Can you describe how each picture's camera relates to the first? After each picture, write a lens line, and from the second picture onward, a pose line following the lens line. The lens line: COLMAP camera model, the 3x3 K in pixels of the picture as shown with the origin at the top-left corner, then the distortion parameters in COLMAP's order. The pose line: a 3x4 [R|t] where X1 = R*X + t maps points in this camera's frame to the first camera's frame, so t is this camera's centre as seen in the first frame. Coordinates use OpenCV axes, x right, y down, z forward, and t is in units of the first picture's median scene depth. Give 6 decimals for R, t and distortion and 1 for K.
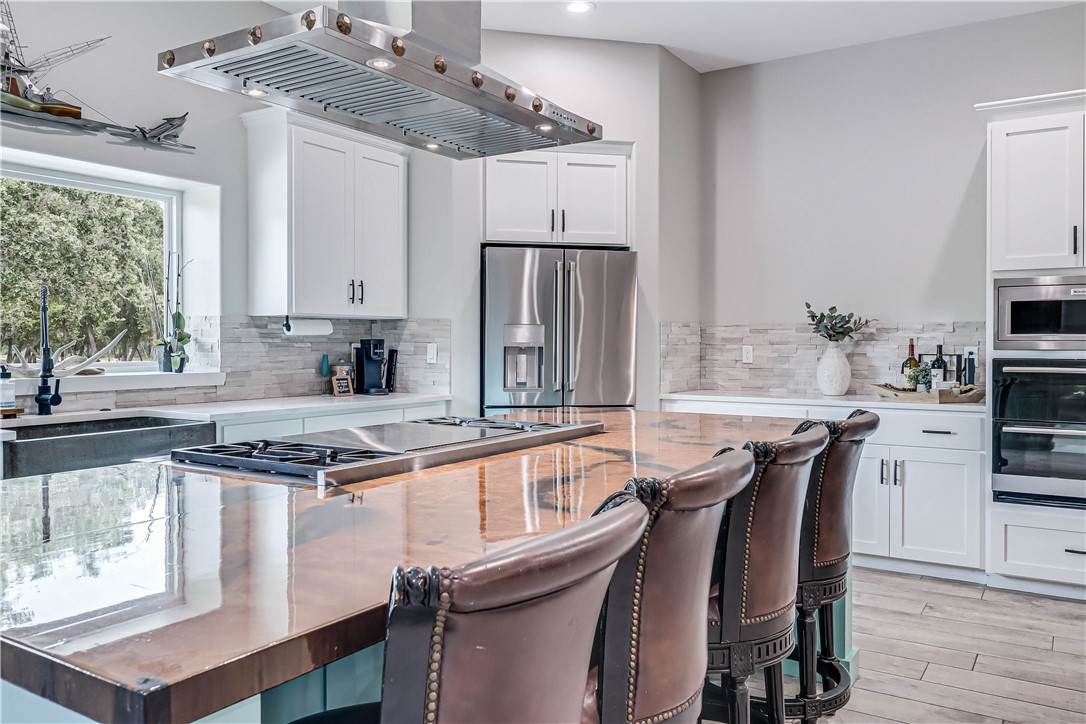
lens RADIAL K [[836.0, 0, 544.9], [0, 836.0, 353.8], [0, 0, 1]] dist [-0.010007, 0.001907]
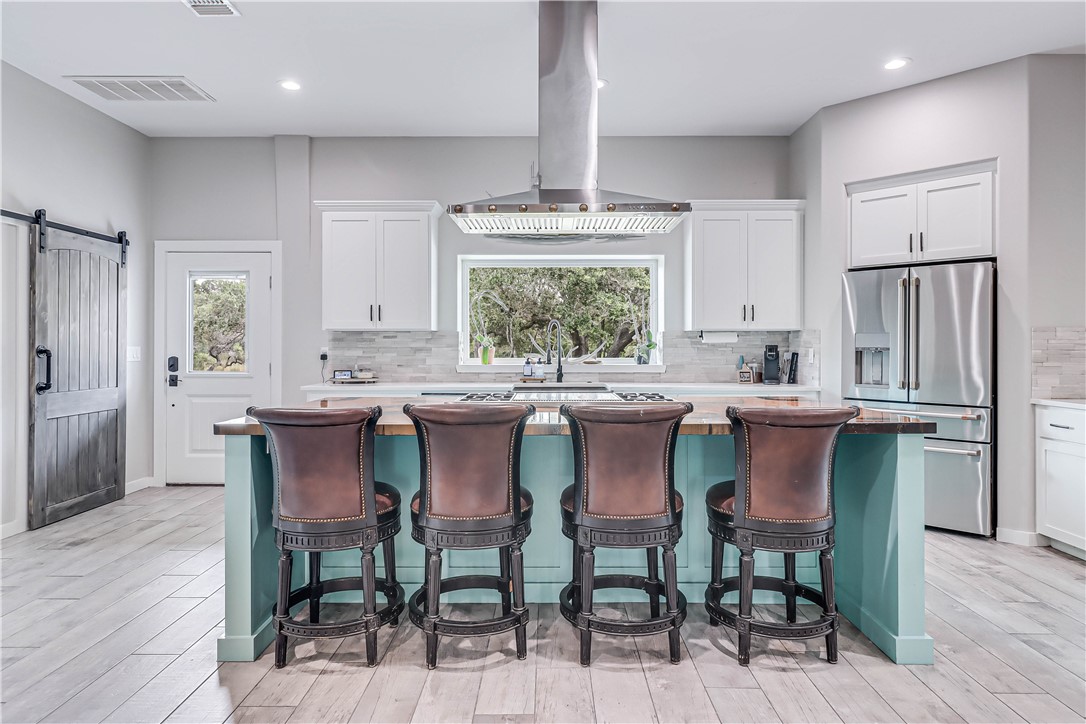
lens RADIAL K [[647.1, 0, 534.9], [0, 647.1, 342.0], [0, 0, 1]] dist [0.005663, -0.000125]
pose [[0.521927, -0.006313, -0.852967, 0.524444], [-0.013161, 0.999794, -0.015453, -0.000608], [0.852889, 0.019291, 0.521737, 0.086362]]
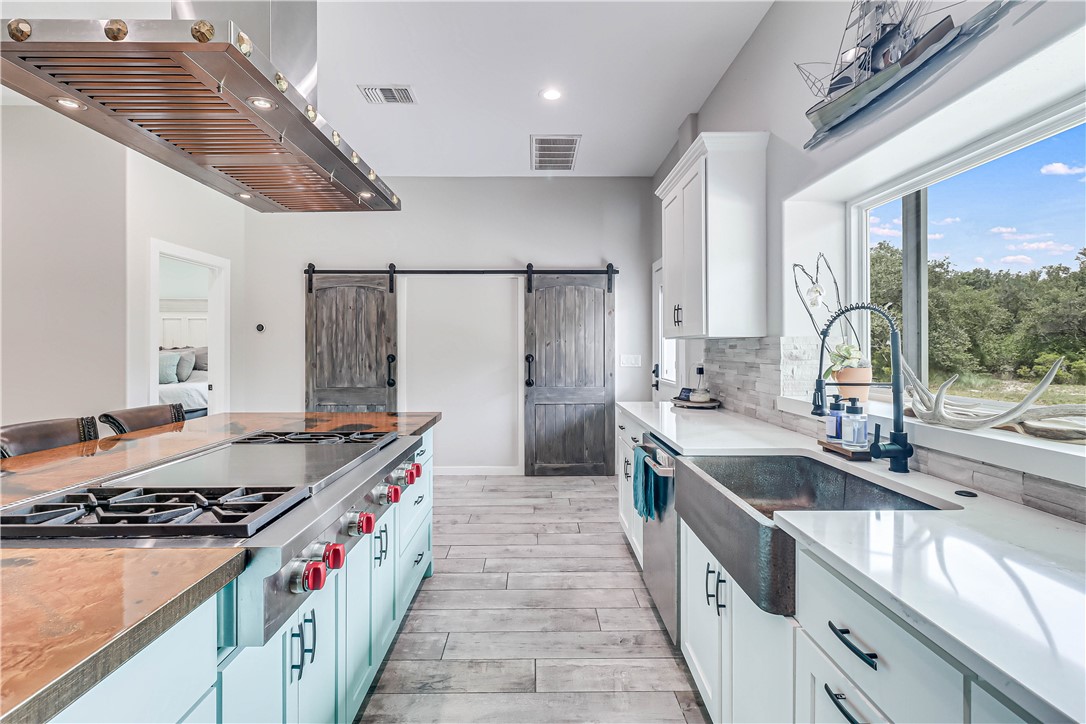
lens RADIAL K [[502.3, 0, 532.5], [0, 502.3, 345.7], [0, 0, 1]] dist [-0.000730, -0.000125]
pose [[-0.833609, -0.003891, -0.552342, -0.036135], [-0.011077, 0.999892, 0.009674, -0.028904], [0.552244, 0.014183, -0.833562, 0.854098]]
